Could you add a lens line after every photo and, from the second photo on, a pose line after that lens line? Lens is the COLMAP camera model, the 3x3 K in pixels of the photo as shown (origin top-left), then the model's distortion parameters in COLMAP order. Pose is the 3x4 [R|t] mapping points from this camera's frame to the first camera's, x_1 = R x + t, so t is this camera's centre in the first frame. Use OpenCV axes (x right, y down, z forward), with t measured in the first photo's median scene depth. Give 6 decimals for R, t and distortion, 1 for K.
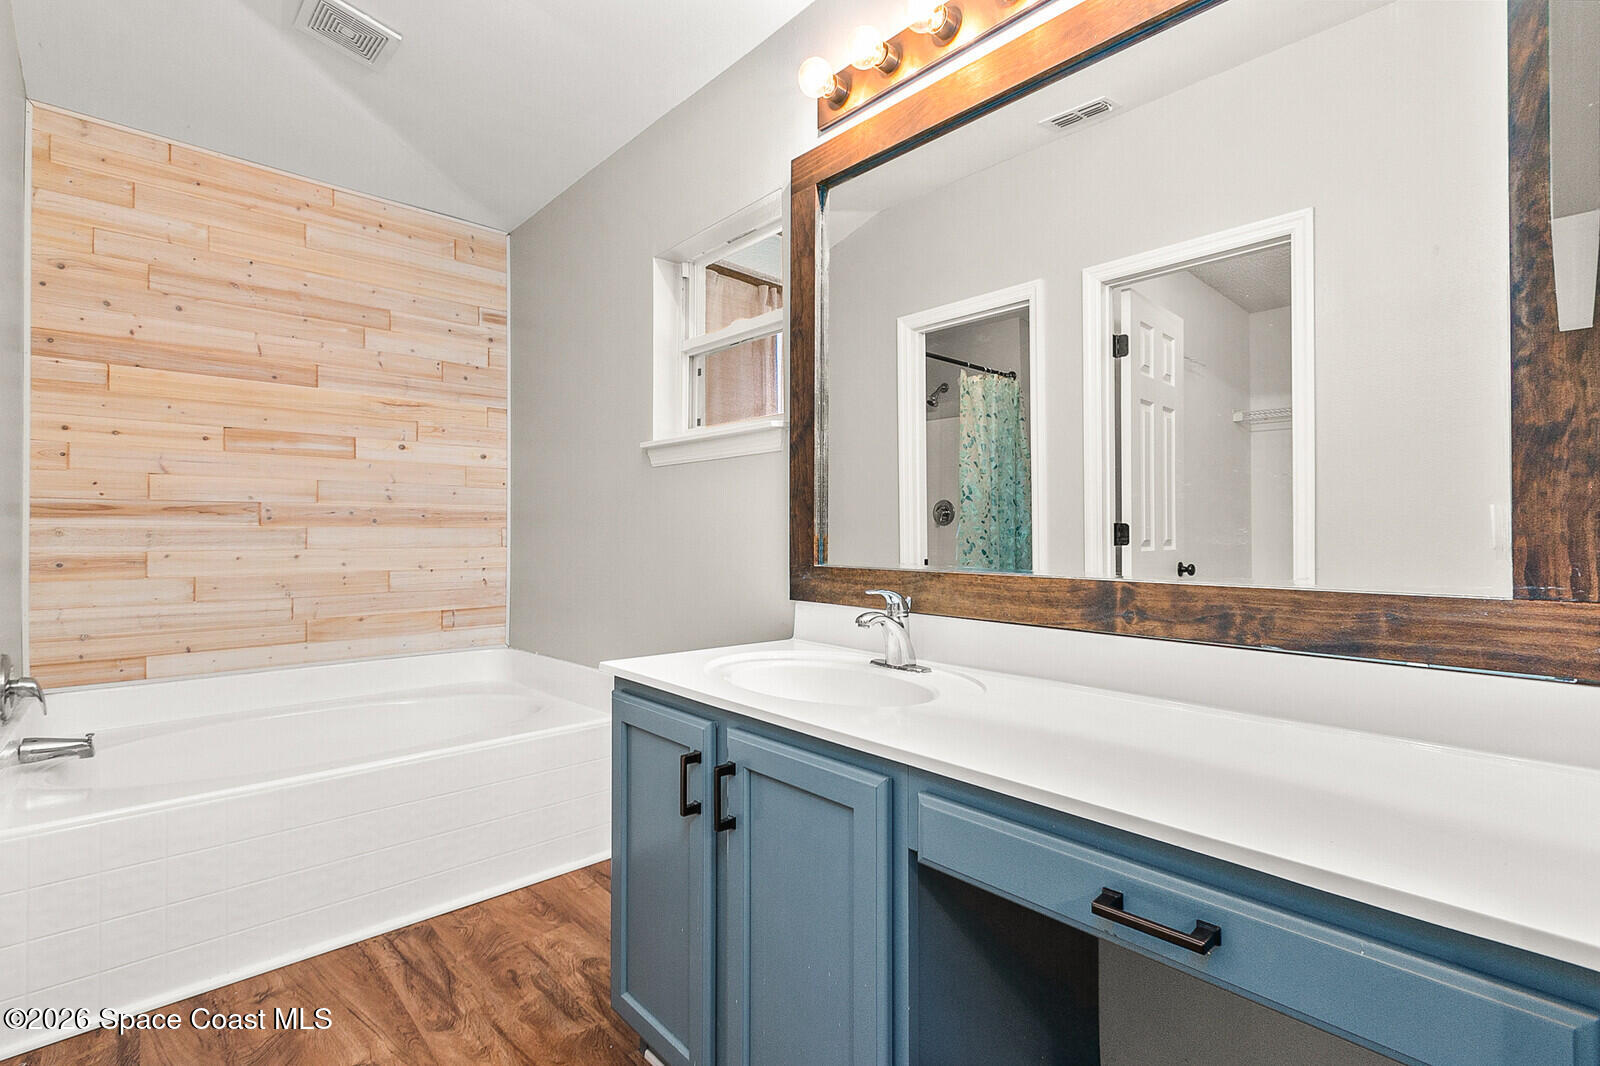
lens RADIAL K [[718.2, 0, 800.0], [0, 718.2, 533.0], [0, 0, 1]] dist [0.004146, 0.000169]
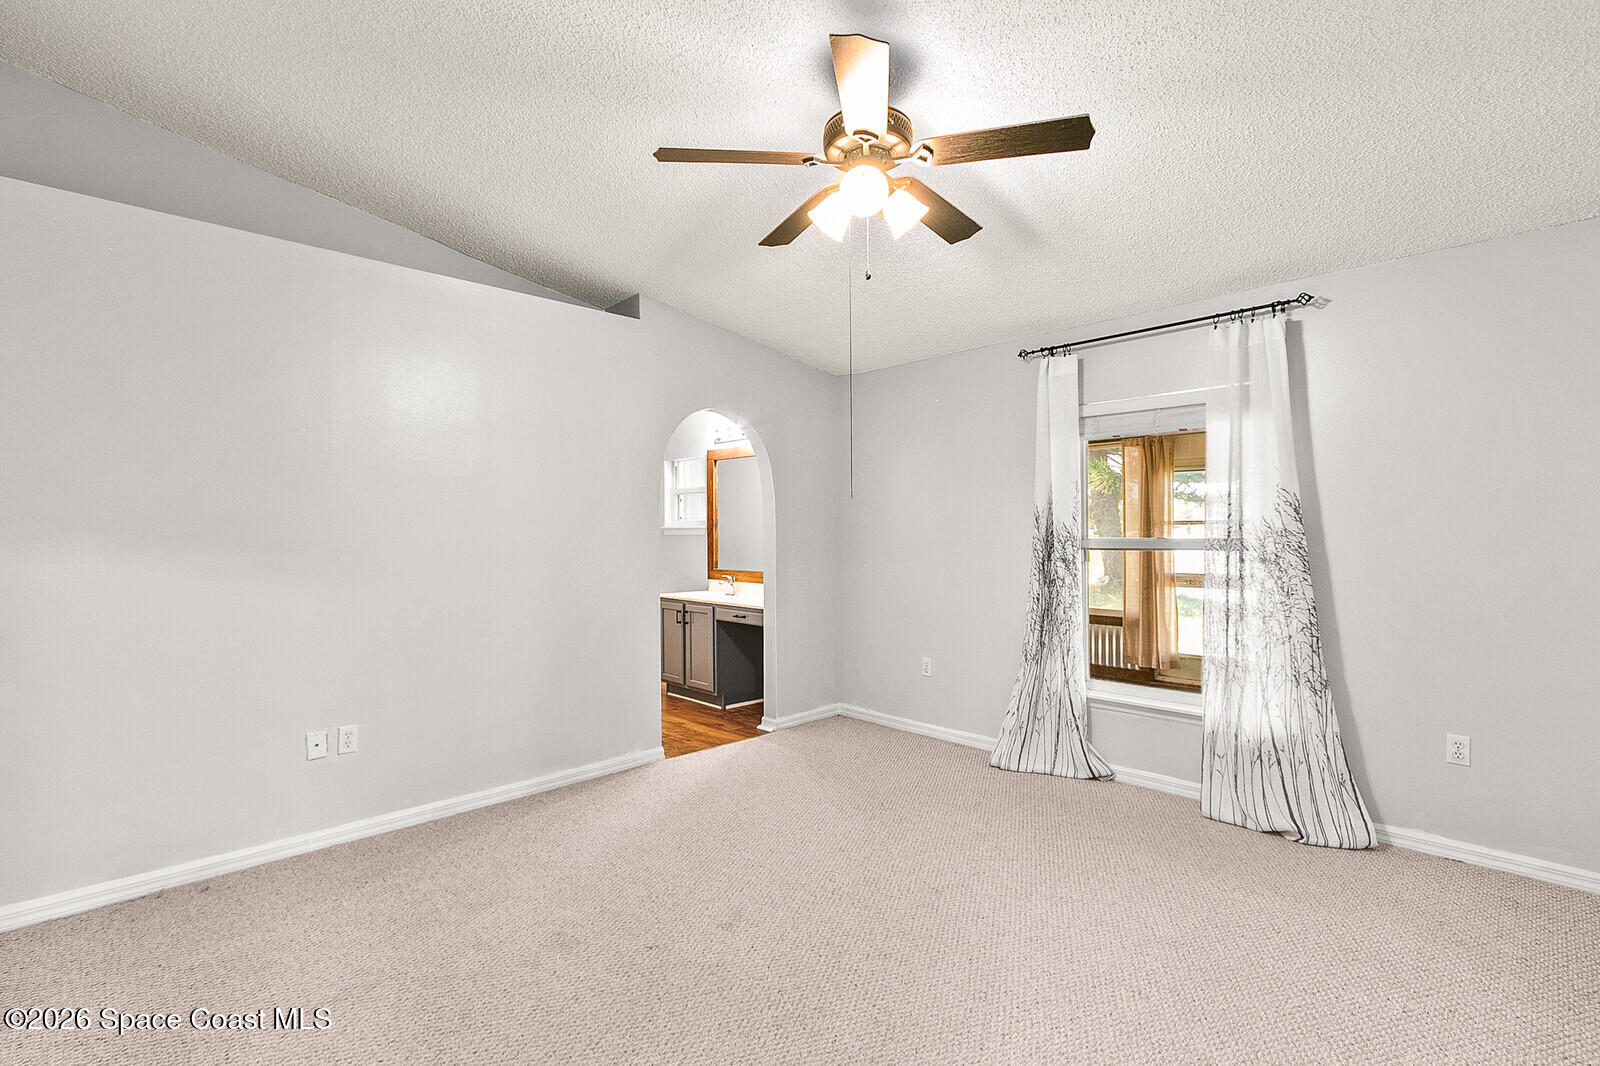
lens RADIAL K [[718.2, 0, 800.0], [0, 718.2, 533.0], [0, 0, 1]] dist [0.004146, 0.000169]
pose [[0.999875, -0.009547, 0.012578, 0.412072], [0.009576, 0.999952, -0.002214, -0.123613], [-0.012556, 0.002334, 0.999918, -2.589998]]
